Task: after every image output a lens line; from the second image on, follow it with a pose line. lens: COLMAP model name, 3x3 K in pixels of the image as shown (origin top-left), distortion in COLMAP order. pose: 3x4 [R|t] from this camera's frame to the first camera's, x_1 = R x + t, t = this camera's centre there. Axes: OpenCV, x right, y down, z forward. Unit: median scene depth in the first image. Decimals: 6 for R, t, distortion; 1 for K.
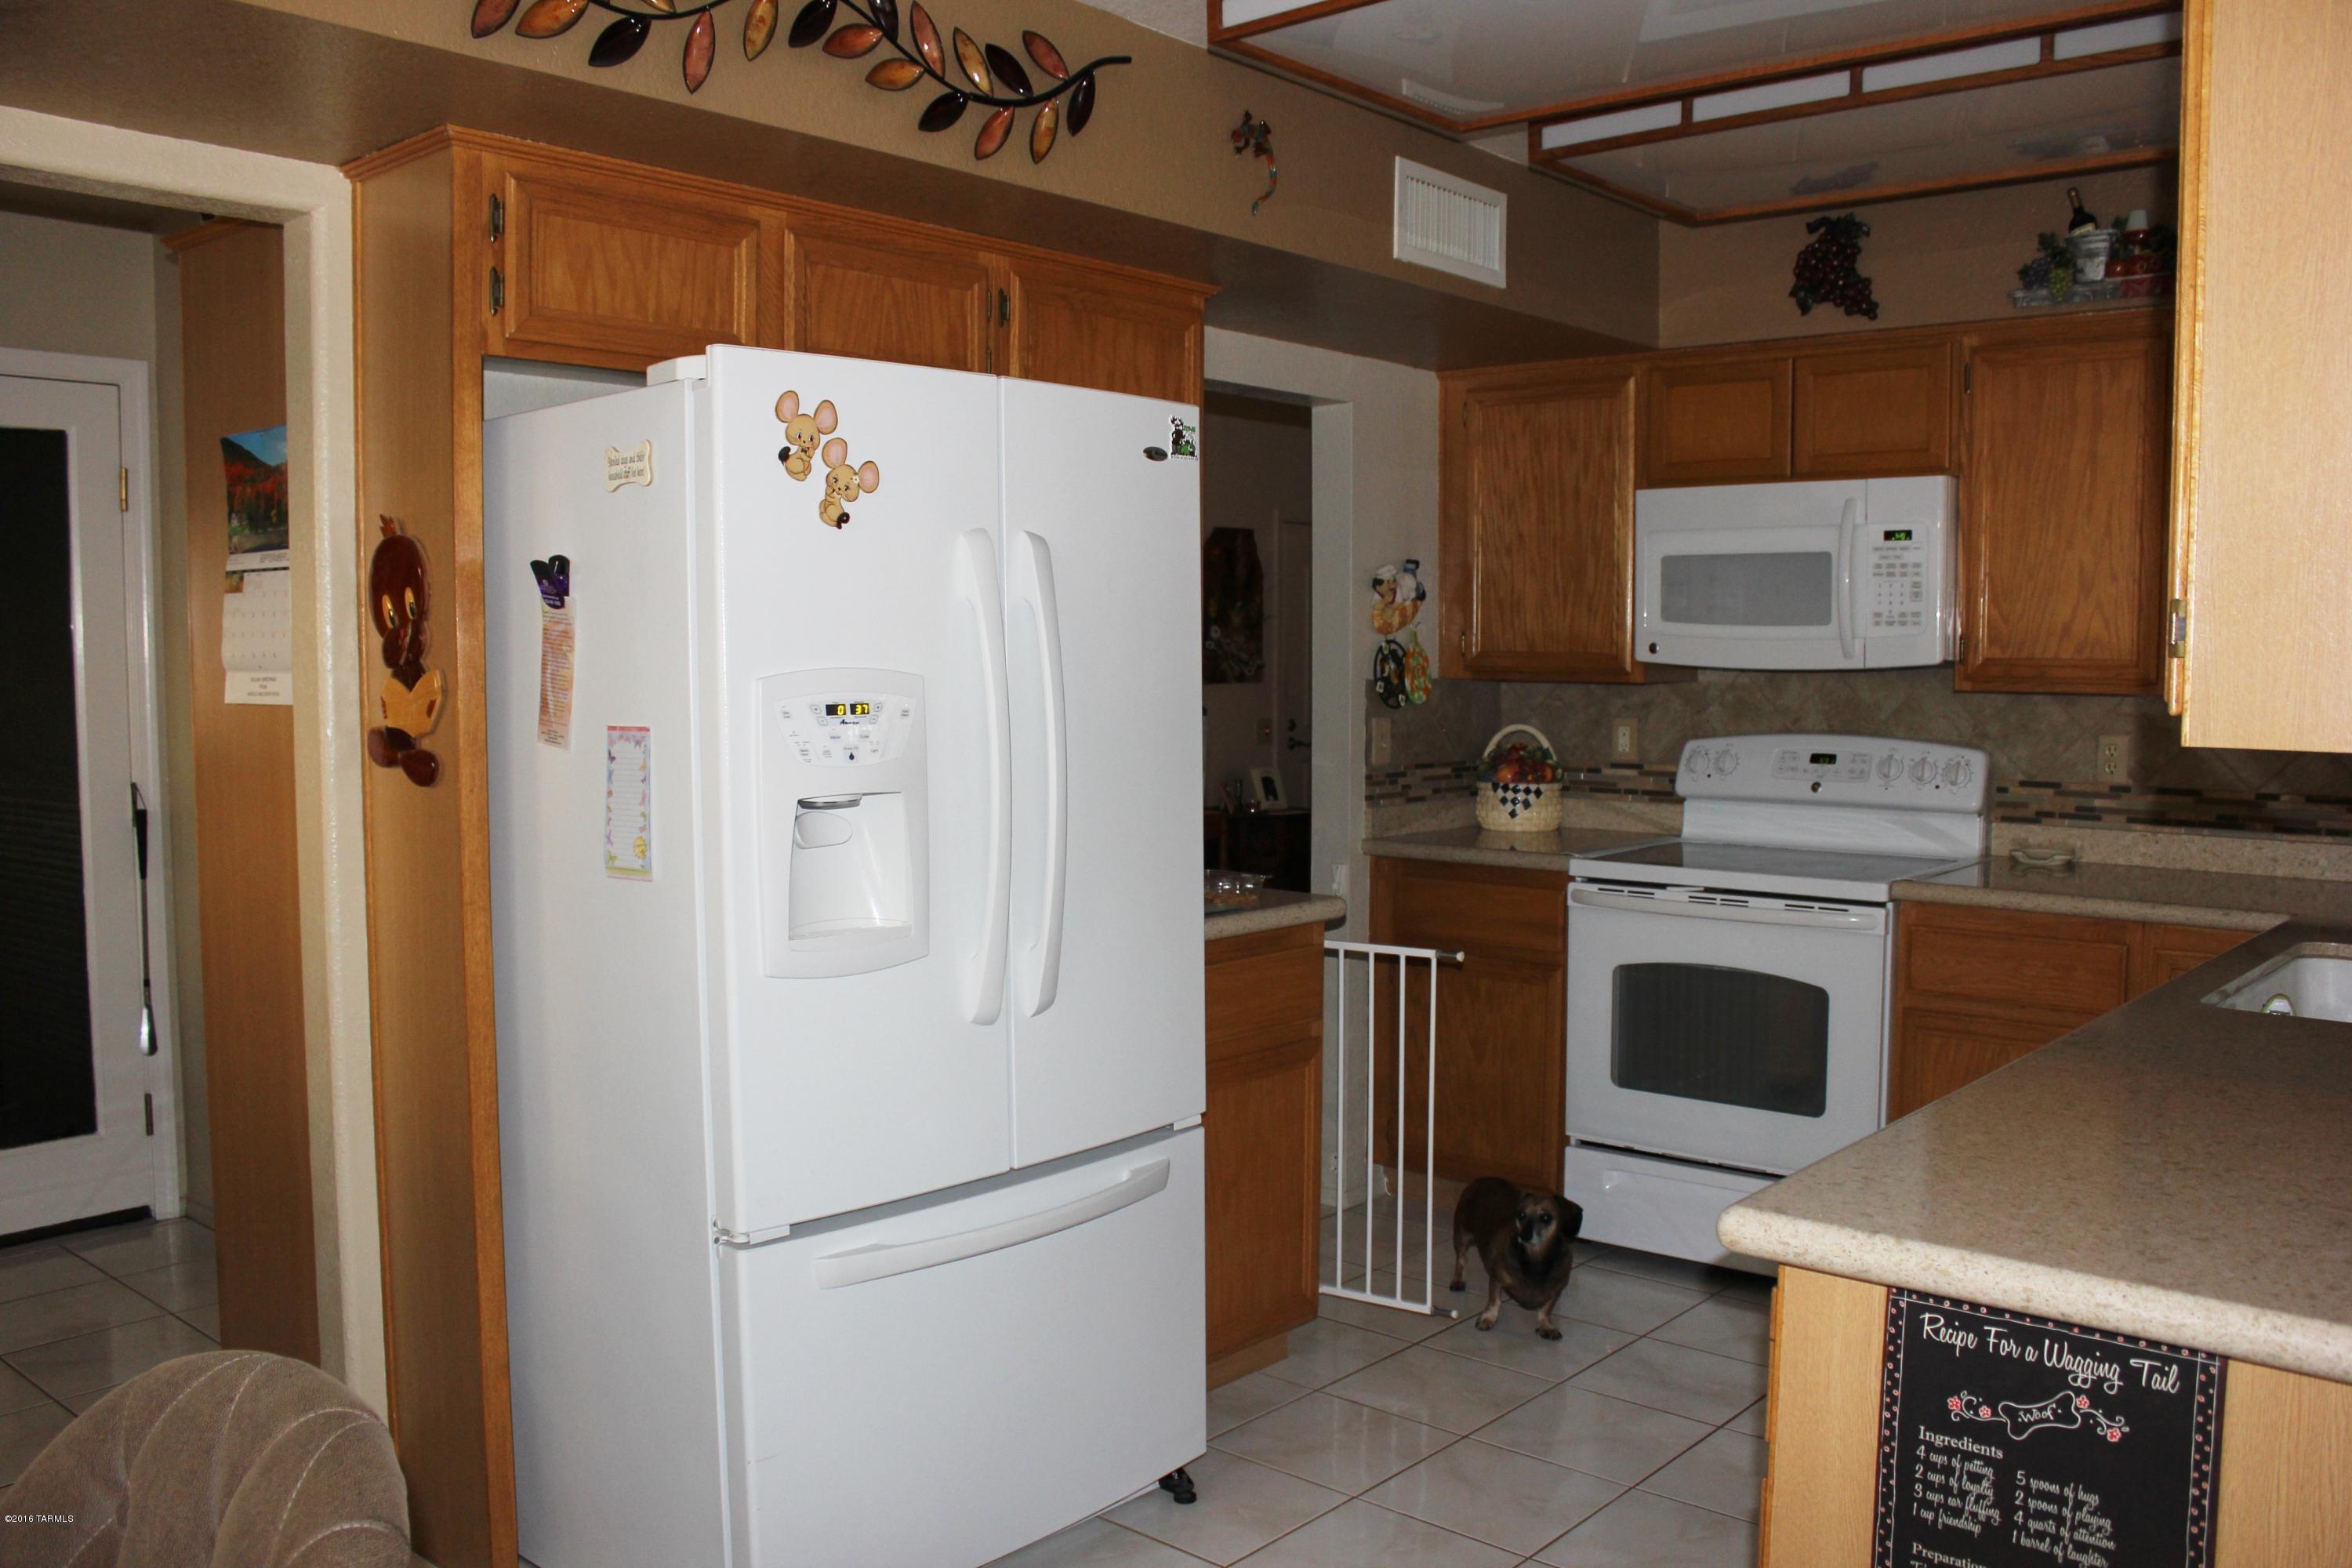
lens RADIAL K [[1950.1, 0, 1181.9], [0, 1950.1, 790.2], [0, 0, 1]] dist [-0.120174, 0.040438]
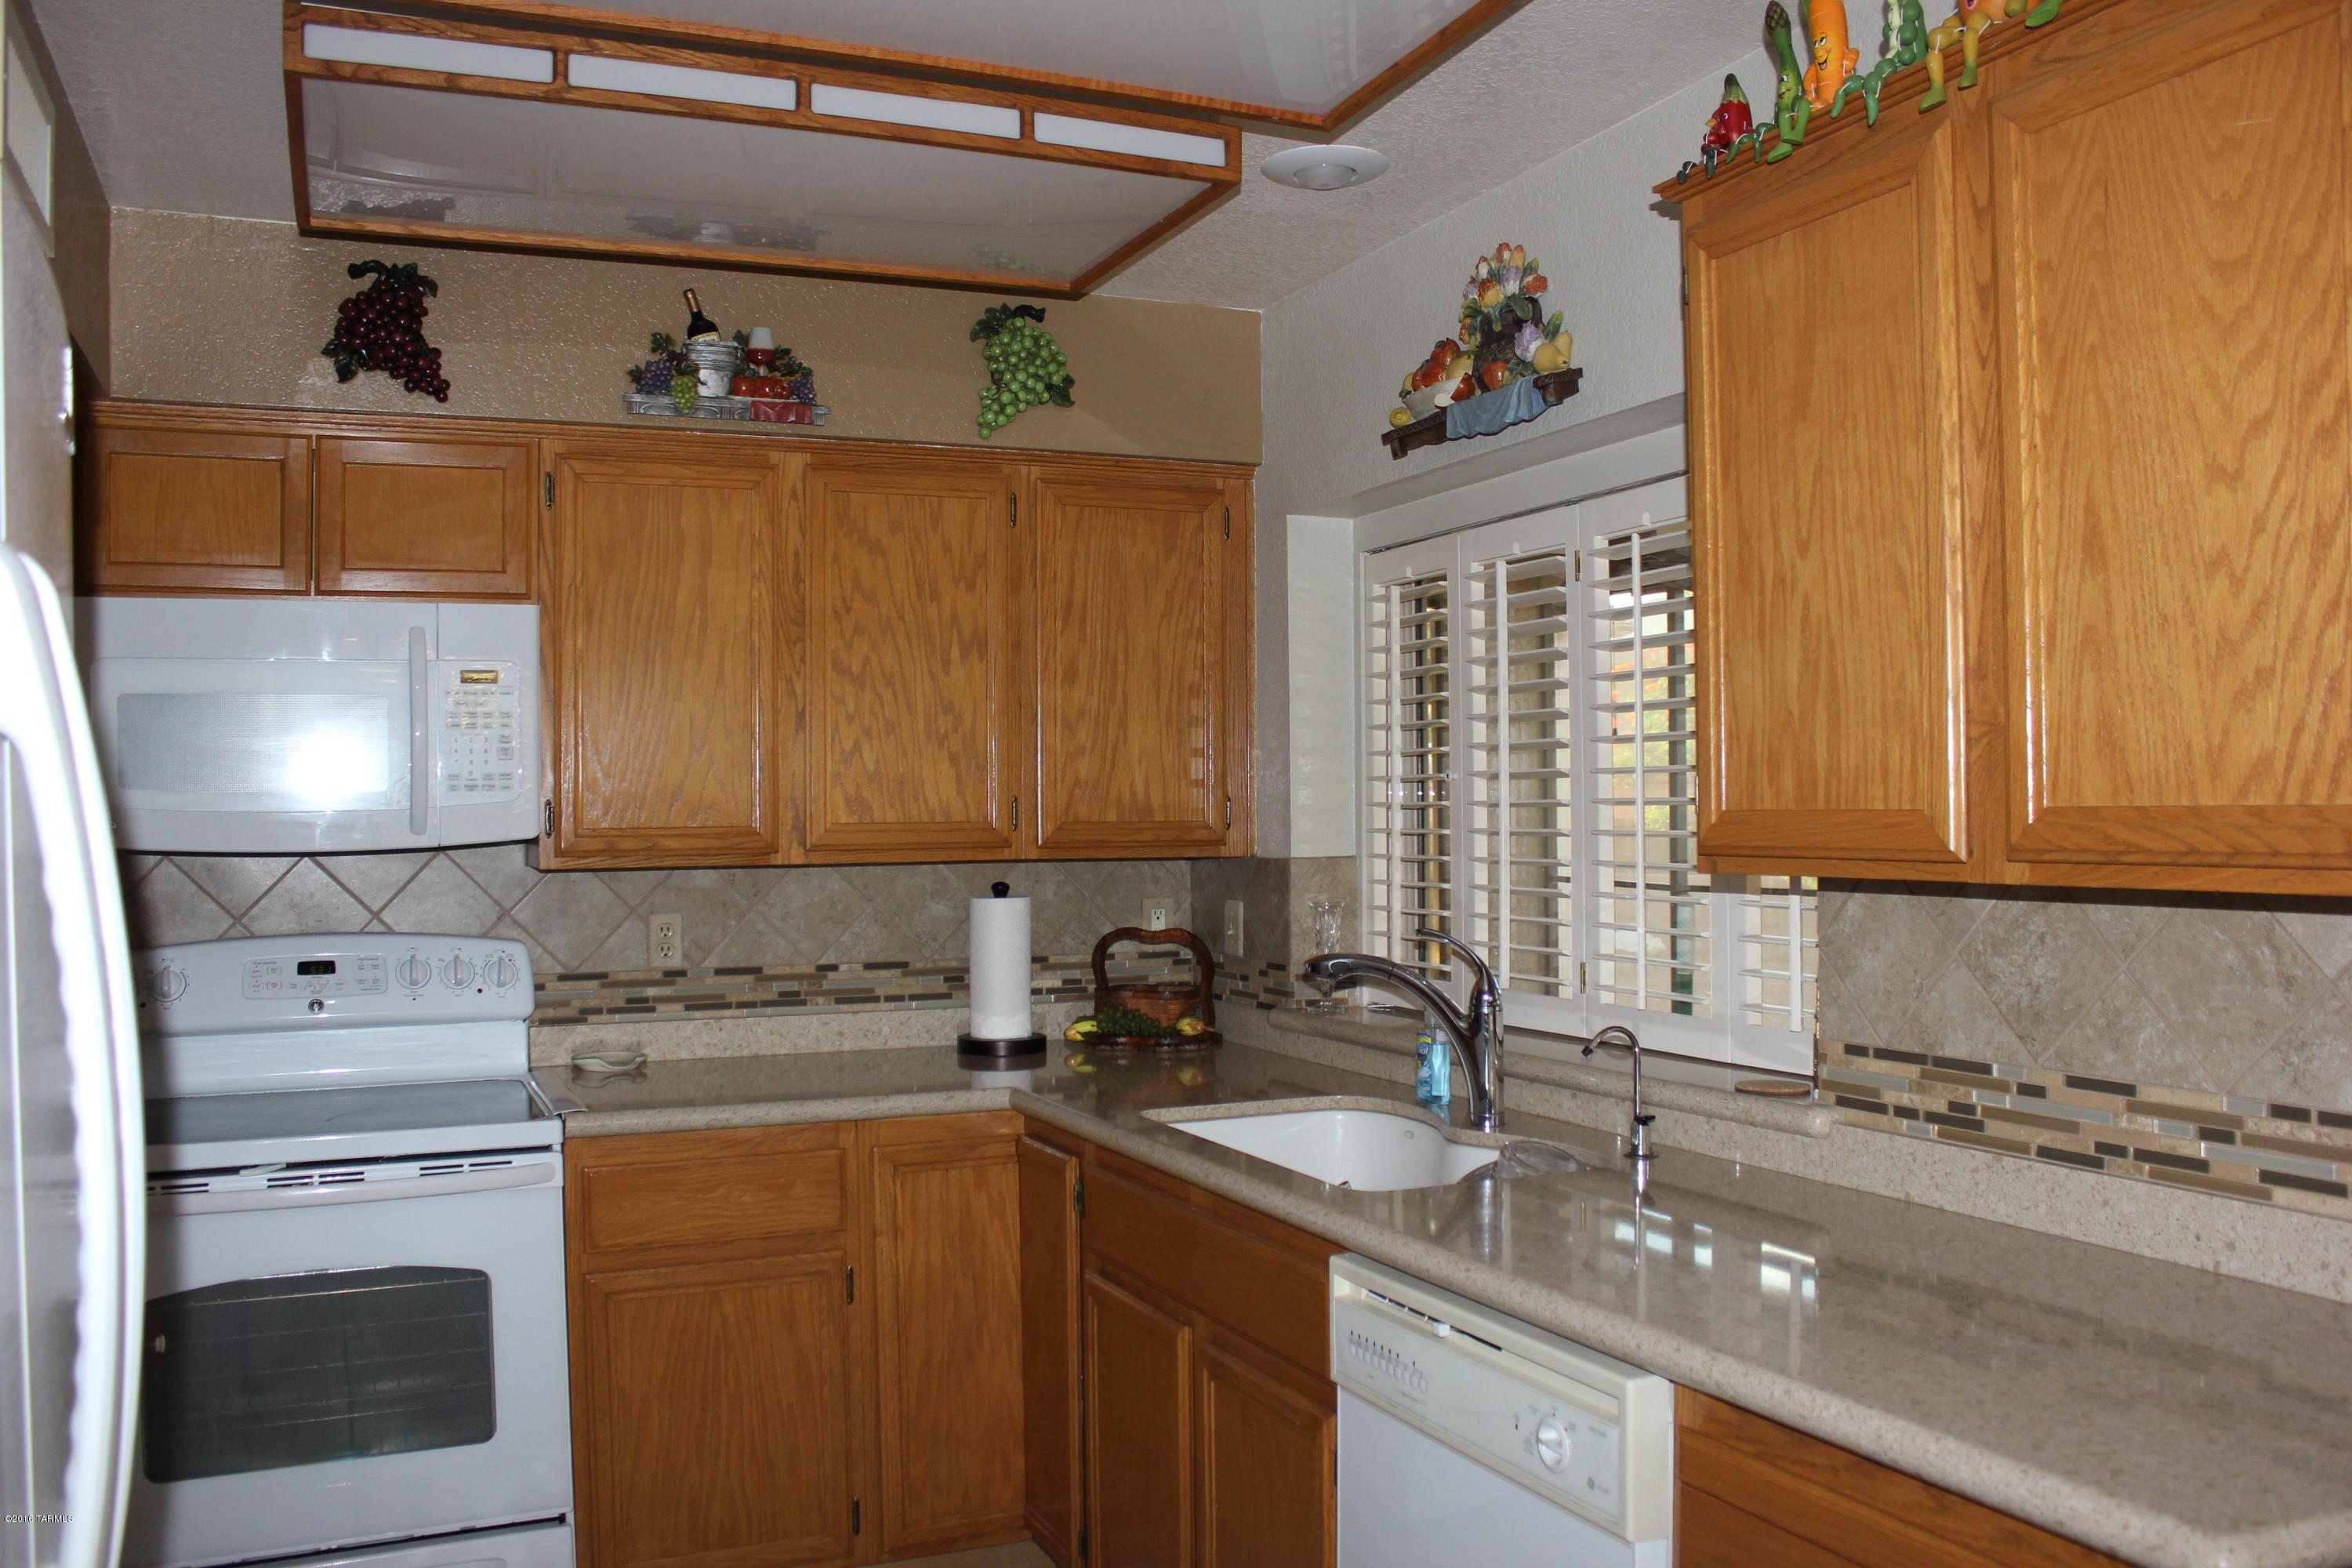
lens RADIAL K [[1950.1, 0, 1180.7], [0, 1950.1, 773.7], [0, 0, 1]] dist [-0.120174, 0.040438]
pose [[0.415871, 0.008470, 0.909384, -0.226689], [0.083747, 0.995351, -0.047570, -0.031175], [-0.905560, 0.095941, 0.413228, 0.414714]]
